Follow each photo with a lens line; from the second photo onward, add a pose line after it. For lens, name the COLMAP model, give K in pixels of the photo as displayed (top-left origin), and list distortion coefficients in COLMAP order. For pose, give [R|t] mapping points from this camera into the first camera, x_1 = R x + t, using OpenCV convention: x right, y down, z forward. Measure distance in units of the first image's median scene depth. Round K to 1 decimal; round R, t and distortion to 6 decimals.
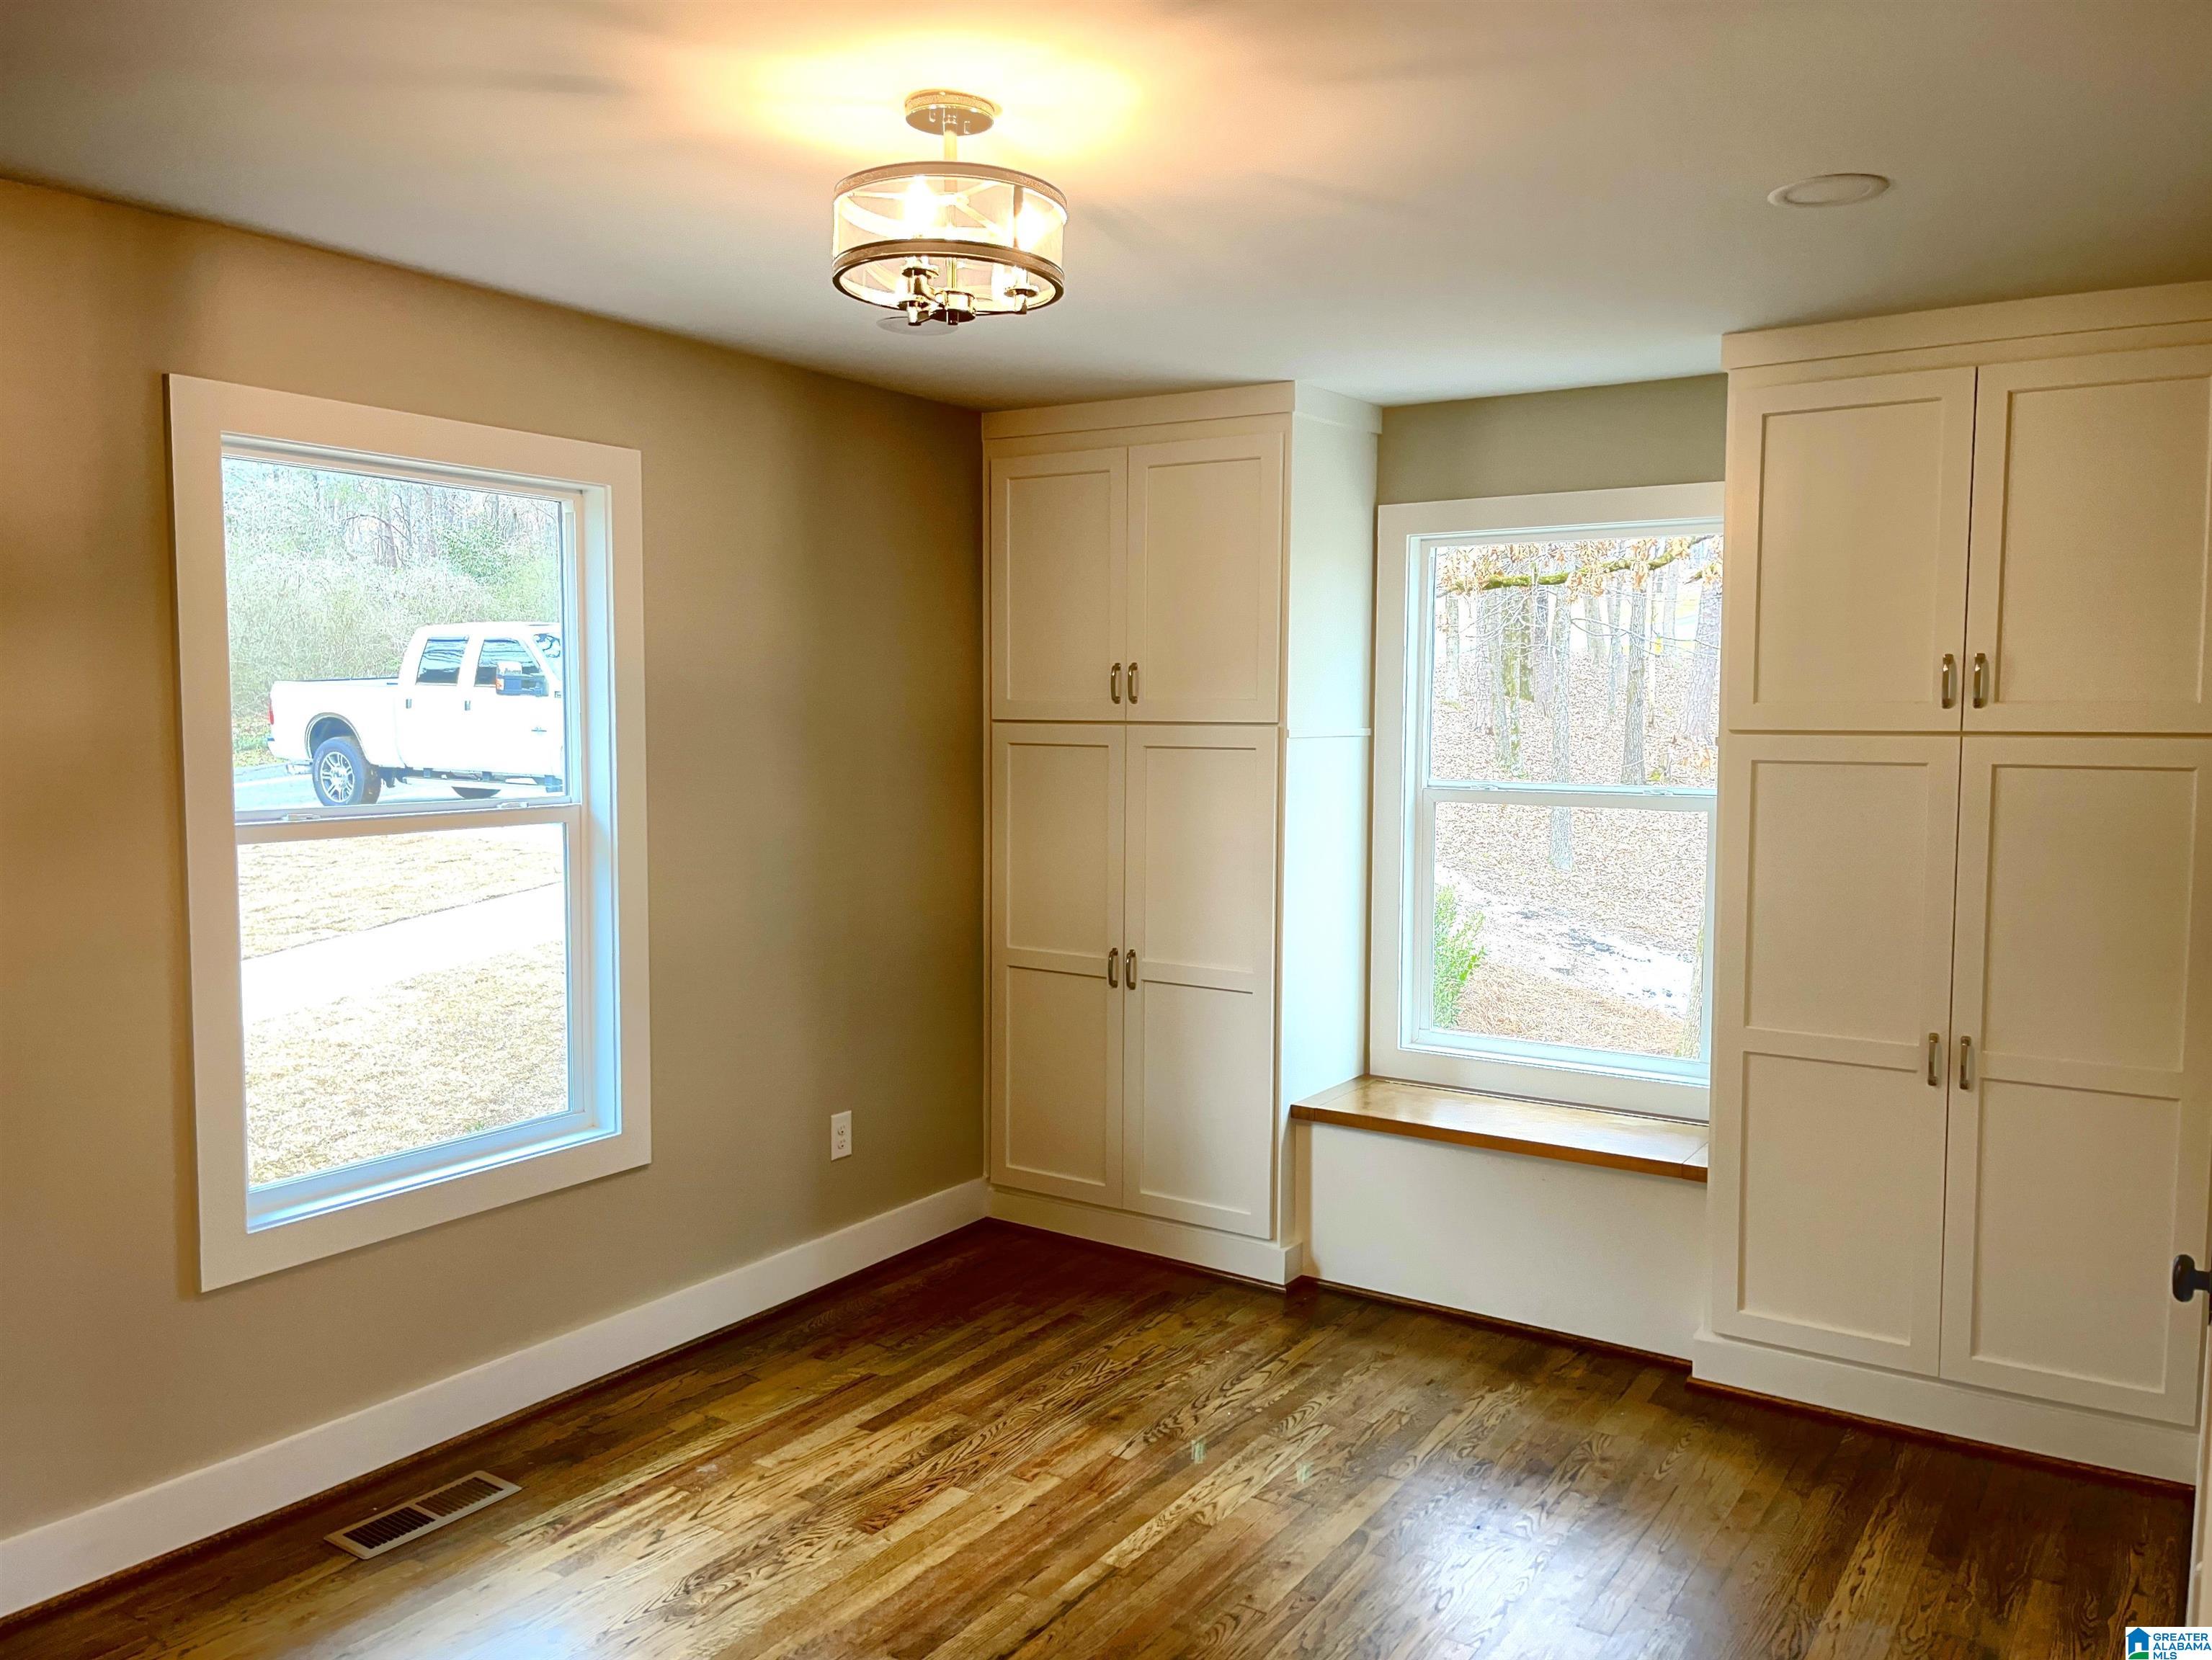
lens RADIAL K [[1707.0, 0, 1106.0], [0, 1707.0, 830.0], [0, 0, 1]] dist [0.109803, -0.120075]
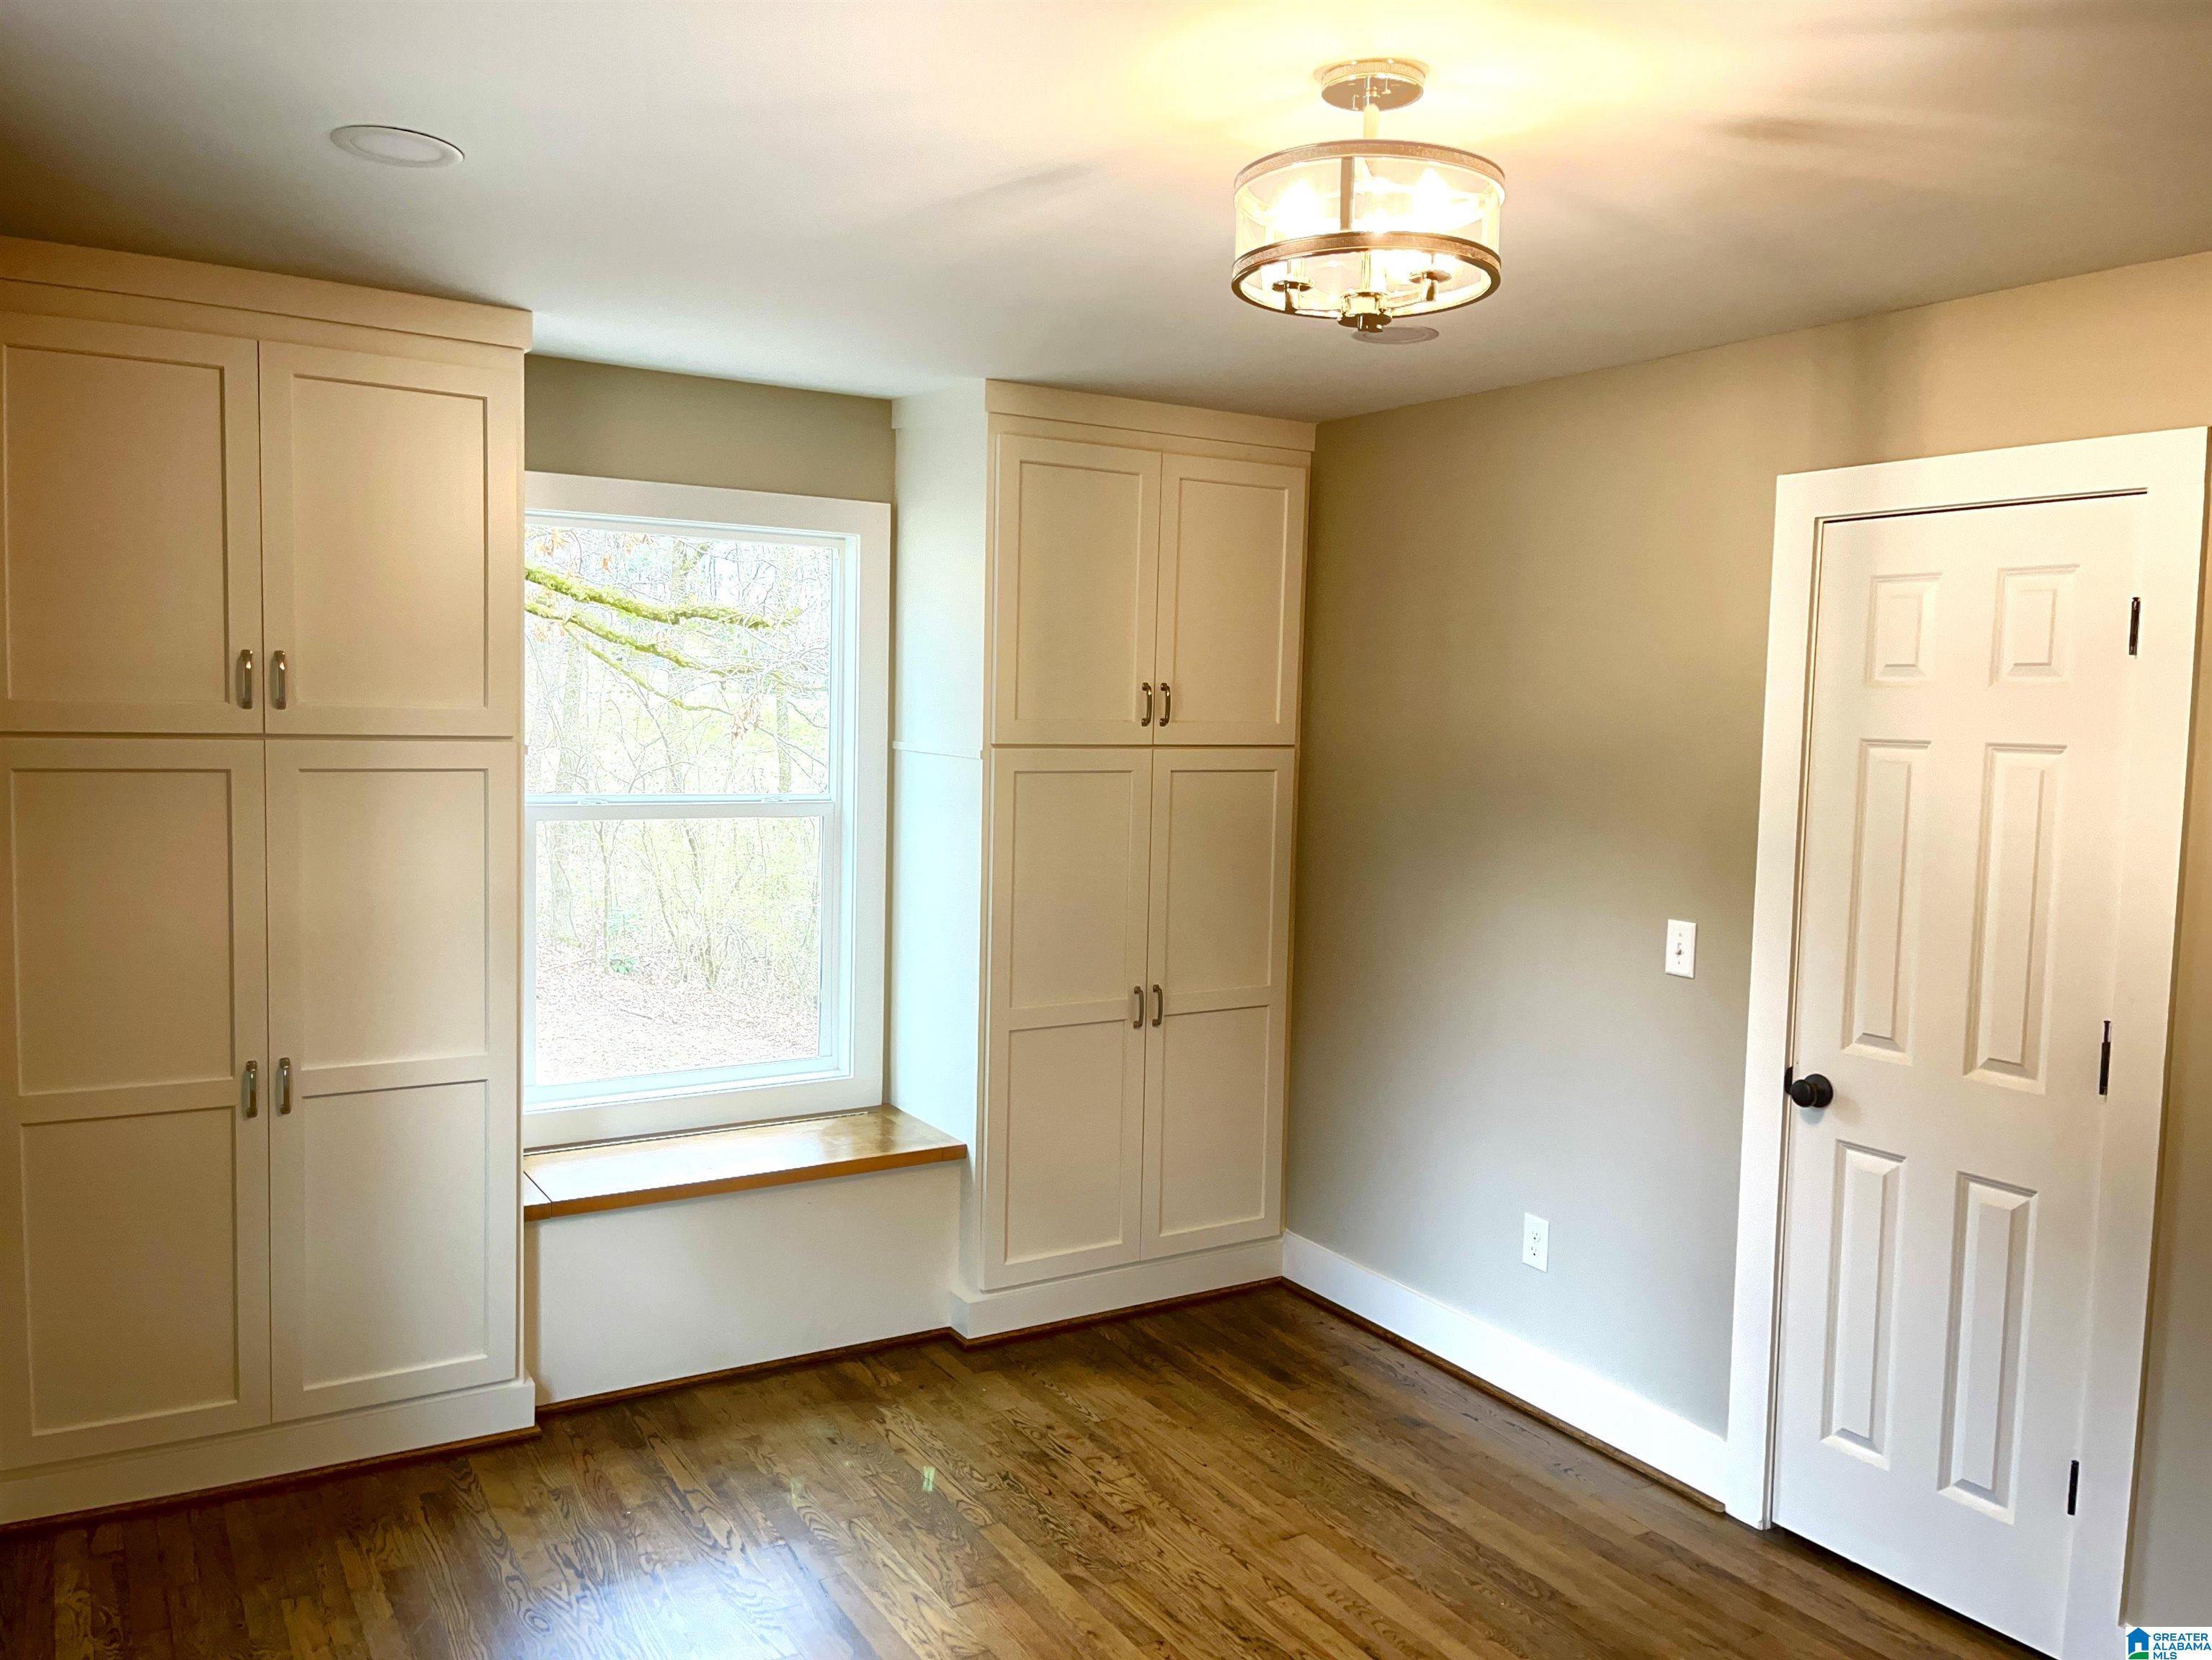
lens RADIAL K [[1698.2, 0, 1118.4], [0, 1698.2, 827.0], [0, 0, 1]] dist [0.024125, -0.002854]
pose [[0.415873, -0.065553, 0.907057, -0.567268], [0.041788, 0.997723, 0.052946, -0.056979], [-0.908462, 0.015885, 0.417665, 0.462798]]
